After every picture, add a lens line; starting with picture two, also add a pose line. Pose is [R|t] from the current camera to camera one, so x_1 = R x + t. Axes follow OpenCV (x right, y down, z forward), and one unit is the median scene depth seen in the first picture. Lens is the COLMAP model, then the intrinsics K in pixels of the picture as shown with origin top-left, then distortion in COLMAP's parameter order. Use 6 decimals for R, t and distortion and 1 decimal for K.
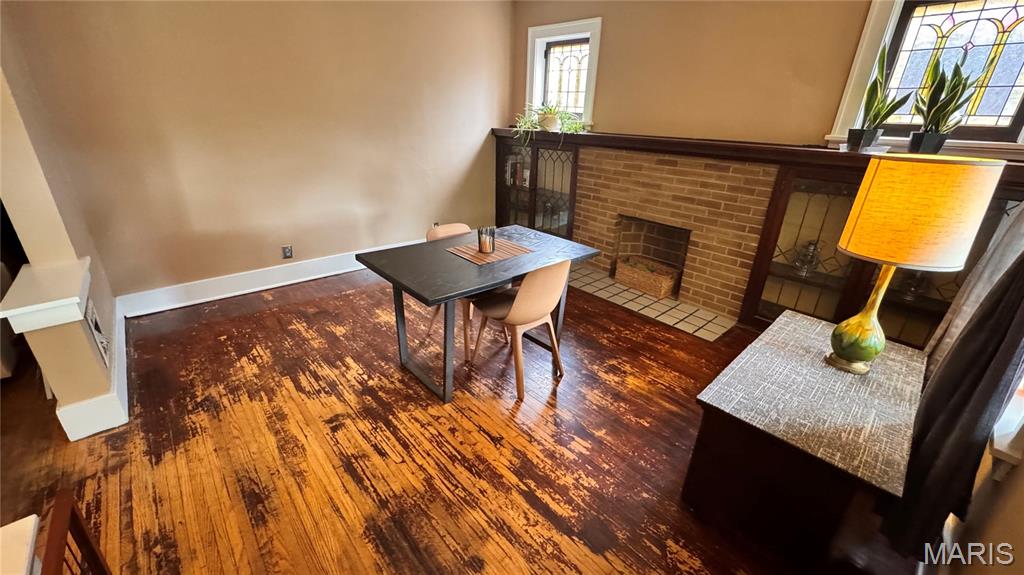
lens RADIAL K [[407.6, 0, 512.6], [0, 407.6, 289.9], [0, 0, 1]] dist [-0.005058, 0.000302]
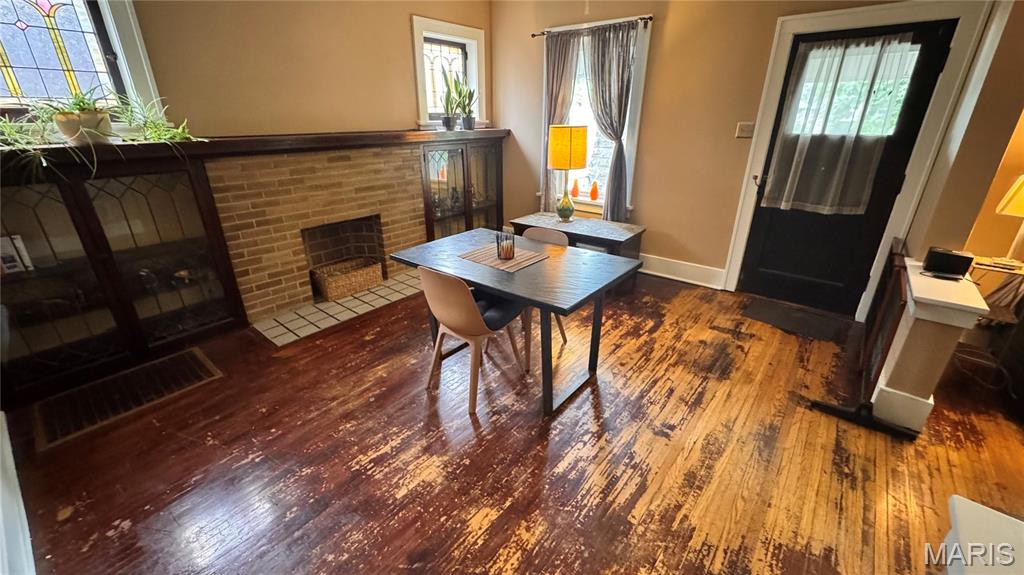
lens RADIAL K [[407.6, 0, 512.4], [0, 407.6, 289.2], [0, 0, 1]] dist [-0.005058, 0.000302]
pose [[-0.154355, -0.413264, 0.897434, -0.988381], [0.388425, 0.809799, 0.439717, -0.465654], [-0.908460, 0.416458, 0.035526, 1.019424]]
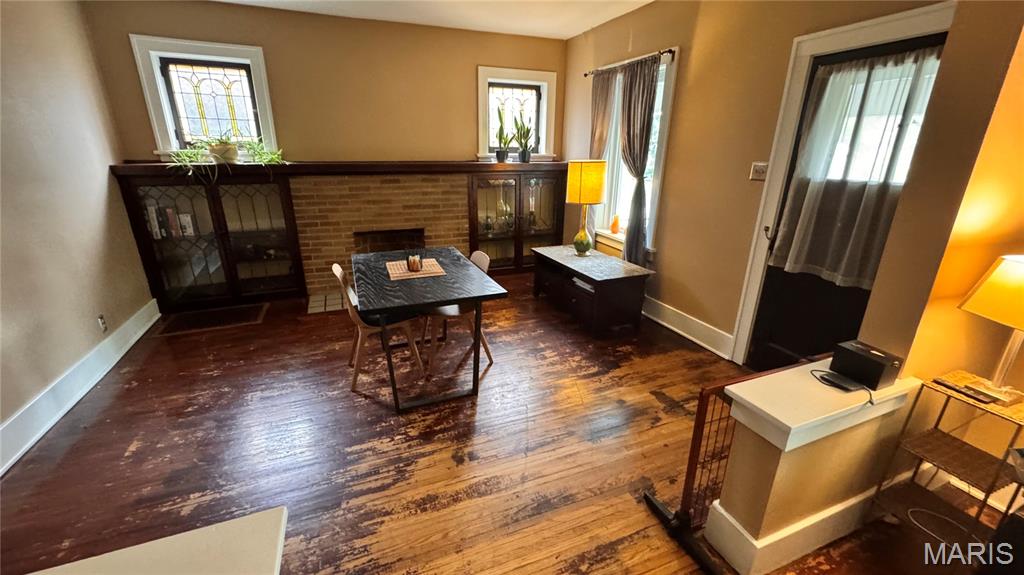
lens RADIAL K [[407.6, 0, 512.8], [0, 407.6, 289.3], [0, 0, 1]] dist [-0.005058, 0.000302]
pose [[0.338202, -0.333323, 0.880065, -0.996700], [0.371808, 0.906416, 0.200420, -0.176378], [-0.864510, 0.259433, 0.430484, 0.321466]]
